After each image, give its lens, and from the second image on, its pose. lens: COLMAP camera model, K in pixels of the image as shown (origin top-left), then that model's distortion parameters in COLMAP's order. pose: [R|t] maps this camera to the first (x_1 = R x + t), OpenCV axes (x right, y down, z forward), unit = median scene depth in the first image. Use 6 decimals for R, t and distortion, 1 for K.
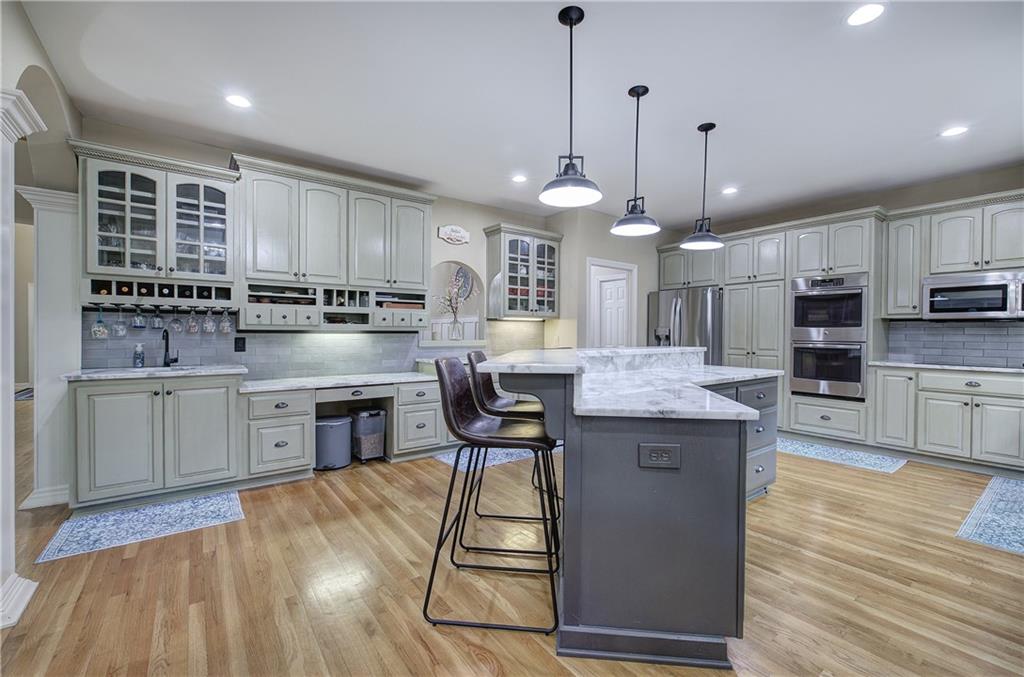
lens RADIAL K [[431.2, 0, 512.6], [0, 431.2, 338.2], [0, 0, 1]] dist [-0.003105, 0.000865]
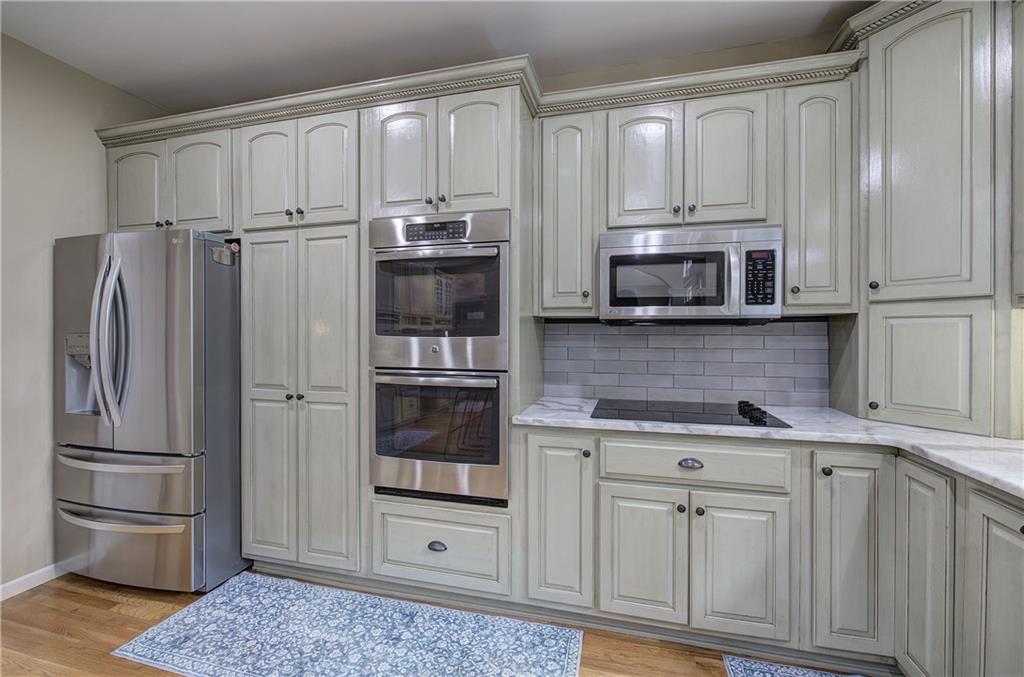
lens RADIAL K [[431.2, 0, 517.3], [0, 431.2, 337.1], [0, 0, 1]] dist [-0.003105, 0.000865]
pose [[0.778211, -0.012803, 0.627873, 0.541501], [0.013038, 0.999906, 0.004229, -0.025709], [-0.627868, 0.004895, 0.778305, 0.638493]]
